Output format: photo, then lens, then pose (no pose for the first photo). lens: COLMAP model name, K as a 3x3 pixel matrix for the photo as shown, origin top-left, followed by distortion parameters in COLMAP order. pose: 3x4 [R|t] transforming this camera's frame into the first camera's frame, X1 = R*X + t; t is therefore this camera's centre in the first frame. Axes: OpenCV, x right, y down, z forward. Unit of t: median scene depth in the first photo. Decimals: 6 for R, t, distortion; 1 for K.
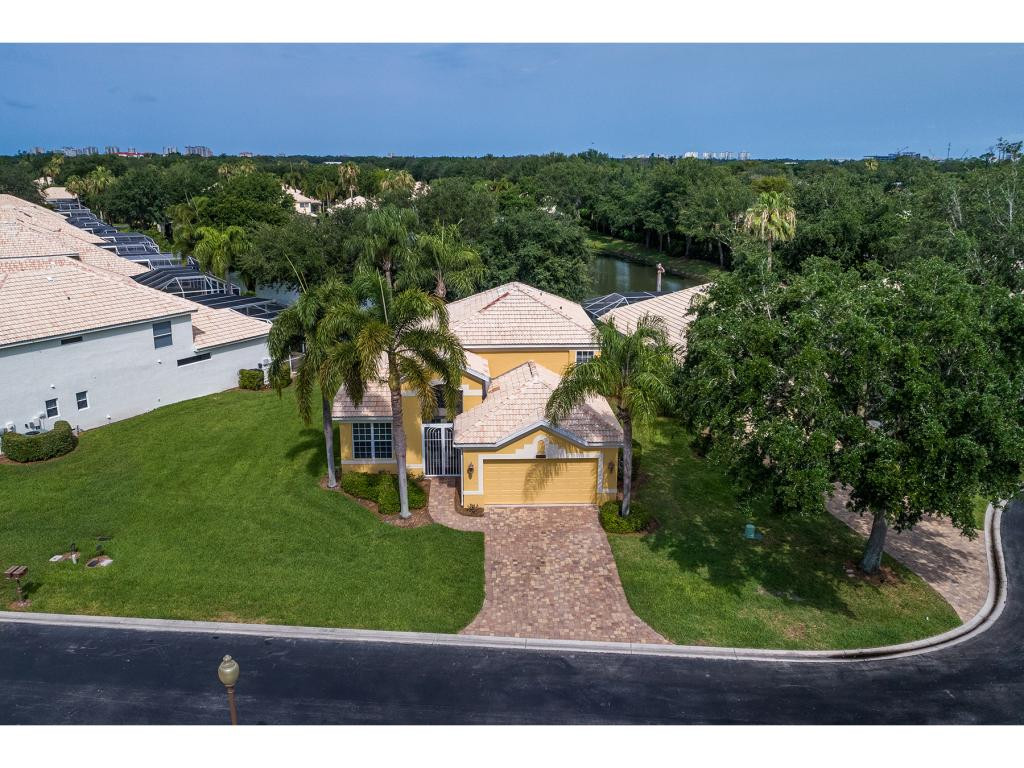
lens RADIAL K [[838.9, 0, 512.0], [0, 838.9, 384.0], [0, 0, 1]] dist [-0.009419, -0.006812]
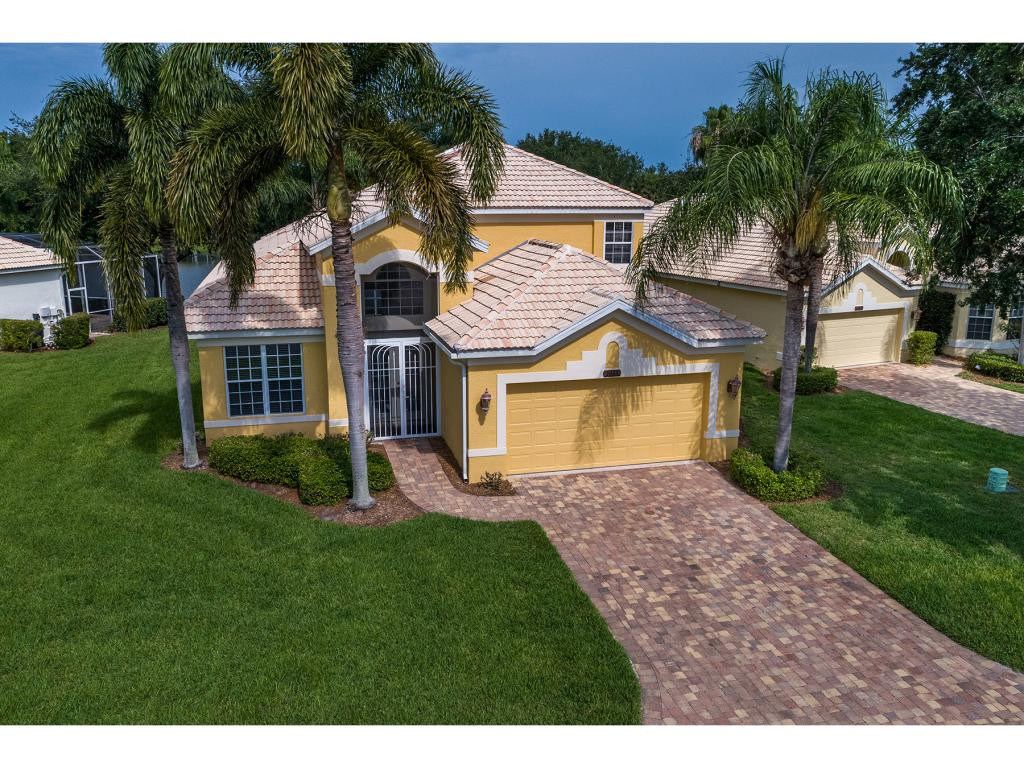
lens RADIAL K [[838.9, 0, 512.0], [0, 838.9, 384.0], [0, 0, 1]] dist [-0.009419, -0.006812]
pose [[0.975866, -0.049553, 0.212675, -0.138111], [0.058595, 0.997617, -0.036422, 0.107442], [-0.210363, 0.048005, 0.976444, 0.492029]]
